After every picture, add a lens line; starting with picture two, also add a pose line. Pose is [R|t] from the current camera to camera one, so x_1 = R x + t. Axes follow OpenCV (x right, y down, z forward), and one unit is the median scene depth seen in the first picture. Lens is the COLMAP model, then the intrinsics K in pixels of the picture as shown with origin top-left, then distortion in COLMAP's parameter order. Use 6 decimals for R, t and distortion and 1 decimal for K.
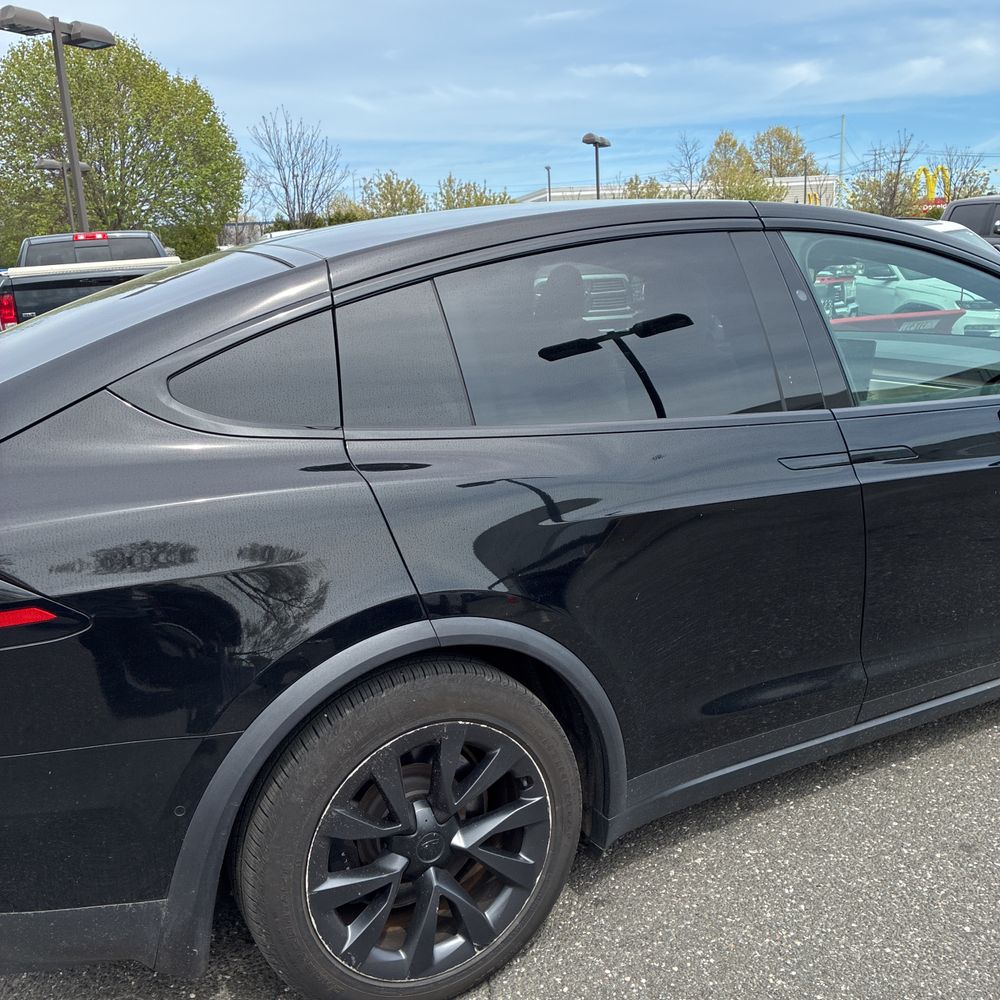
lens RADIAL K [[1017.9, 0, 493.1], [0, 1017.9, 503.0], [0, 0, 1]] dist [0.023416, 0.000000]
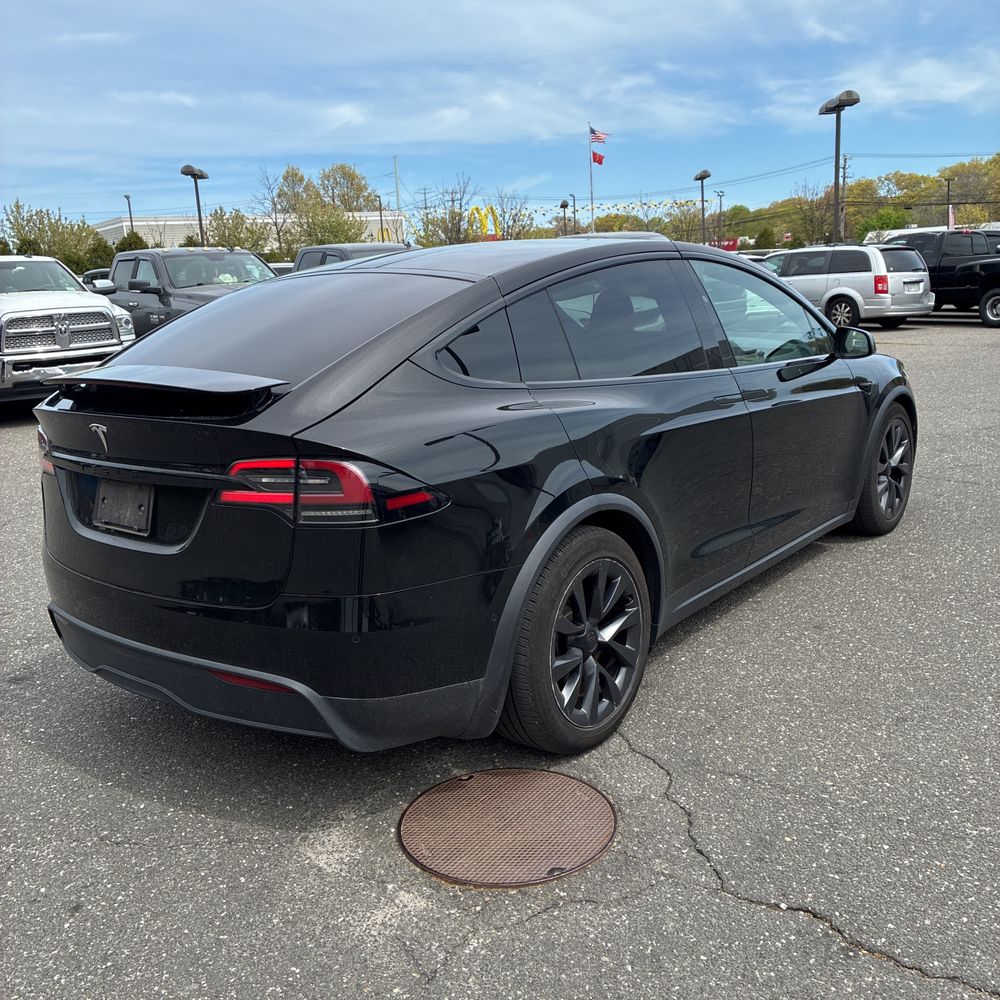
lens RADIAL K [[1017.9, 0, 492.2], [0, 1017.9, 491.7], [0, 0, 1]] dist [0.023416, 0.000000]
pose [[0.918642, -0.084370, 0.385978, -0.028356], [0.099361, 0.994870, -0.019016, 0.004219], [-0.382394, 0.055820, 0.922312, -0.014947]]
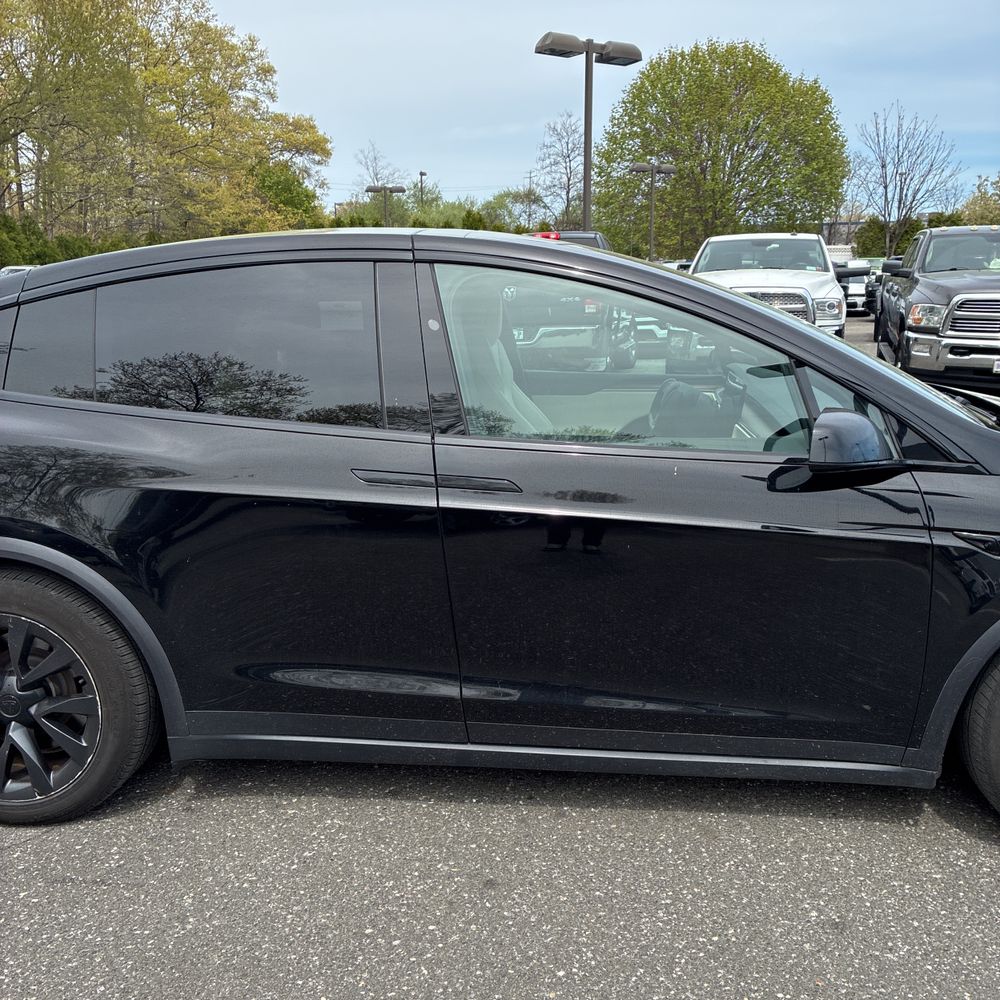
lens RADIAL K [[1017.9, 0, 504.8], [0, 1017.9, 501.8], [0, 0, 1]] dist [0.023416, 0.000000]
pose [[0.839515, 0.164363, -0.517879, 0.040623], [-0.163889, 0.985356, 0.047055, -0.003570], [0.518029, 0.045371, 0.854159, 0.005933]]
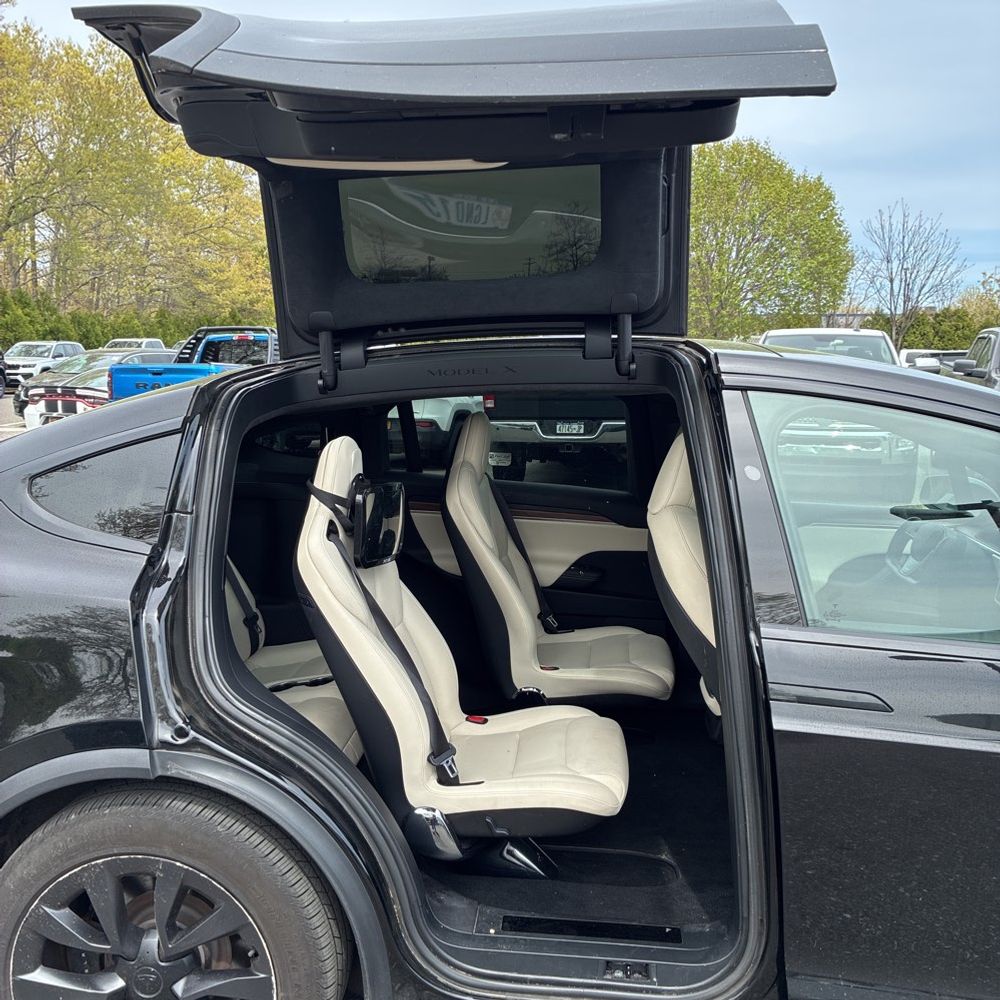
lens RADIAL K [[1017.9, 0, 495.4], [0, 1017.9, 496.0], [0, 0, 1]] dist [0.023416, 0.000000]
pose [[0.836334, 0.138562, -0.530420, 0.023906], [-0.184715, 0.982180, -0.034672, -0.005232], [0.516164, 0.126974, 0.847026, 0.009899]]
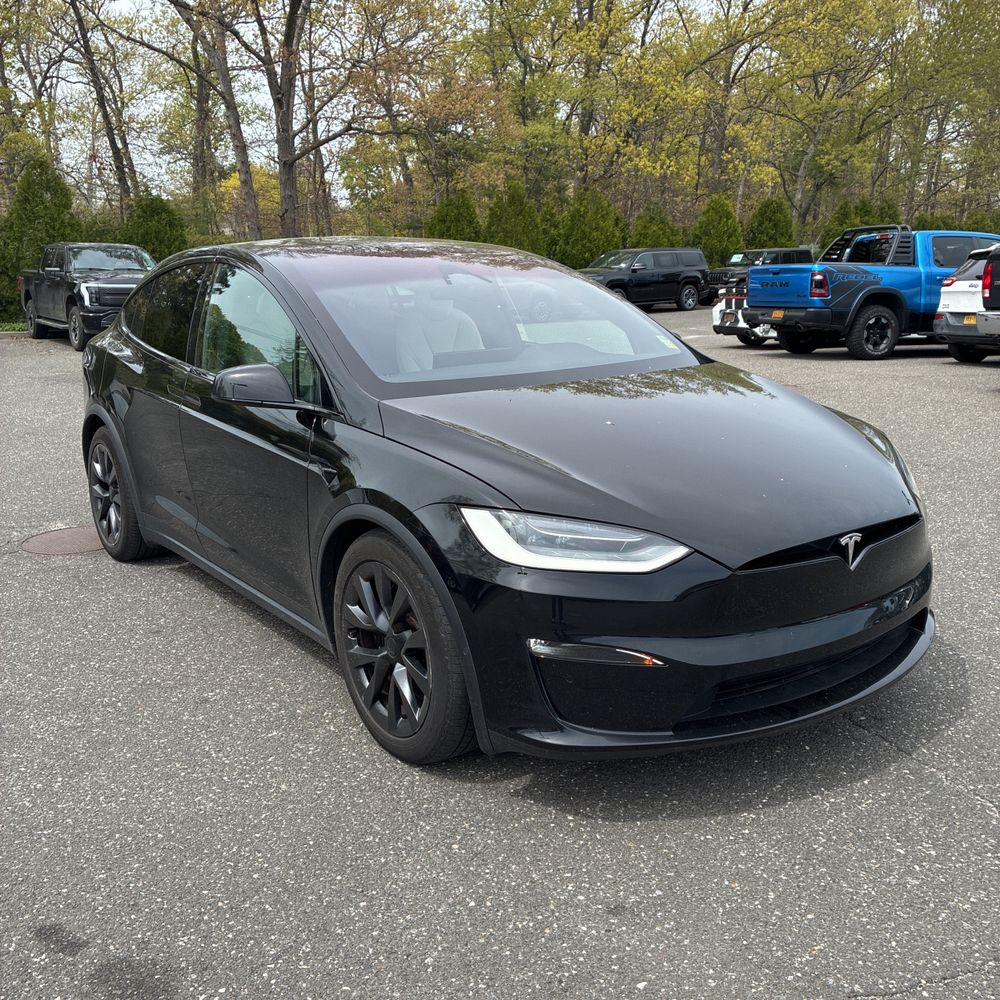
lens RADIAL K [[1017.9, 0, 507.6], [0, 1017.9, 500.6], [0, 0, 1]] dist [0.023416, 0.000000]
pose [[0.151995, 0.269876, -0.950823, 0.091938], [-0.218557, 0.947363, 0.233956, -0.017228], [0.963914, 0.172248, 0.202978, 0.051627]]
